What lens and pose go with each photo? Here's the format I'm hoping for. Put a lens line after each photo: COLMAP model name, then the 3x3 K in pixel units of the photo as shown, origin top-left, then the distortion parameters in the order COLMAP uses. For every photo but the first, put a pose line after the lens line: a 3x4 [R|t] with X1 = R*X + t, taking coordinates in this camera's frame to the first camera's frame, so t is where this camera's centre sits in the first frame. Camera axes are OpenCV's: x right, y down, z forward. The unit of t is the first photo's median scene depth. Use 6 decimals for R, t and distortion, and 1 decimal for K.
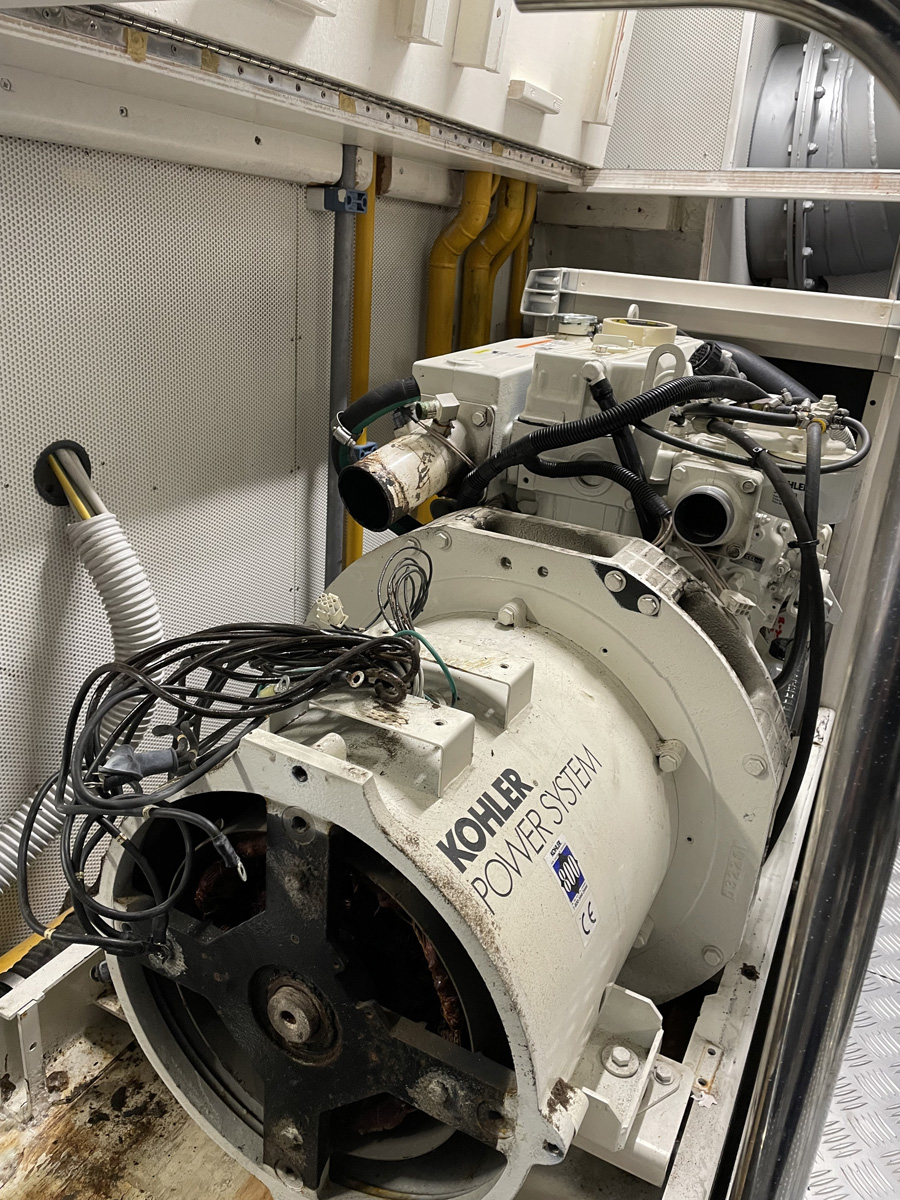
lens RADIAL K [[917.6, 0, 459.4], [0, 917.6, 577.9], [0, 0, 1]] dist [0.118957, -0.154403]
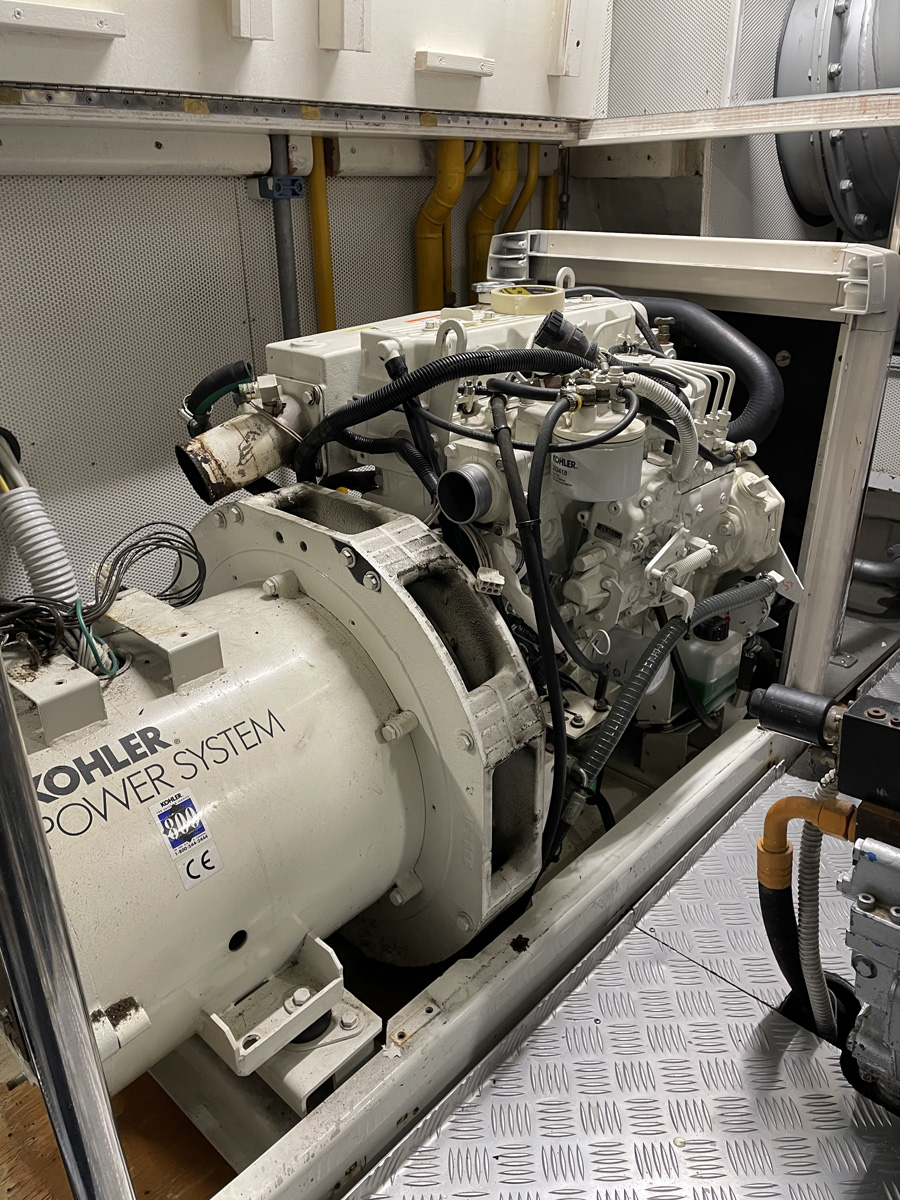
lens RADIAL K [[917.6, 0, 459.4], [0, 917.6, 577.9], [0, 0, 1]] dist [0.118957, -0.154403]
pose [[0.955902, 0.029063, -0.292244, 0.499420], [-0.014908, 0.998610, 0.050548, -0.023127], [0.293307, -0.043962, 0.955007, 0.033208]]
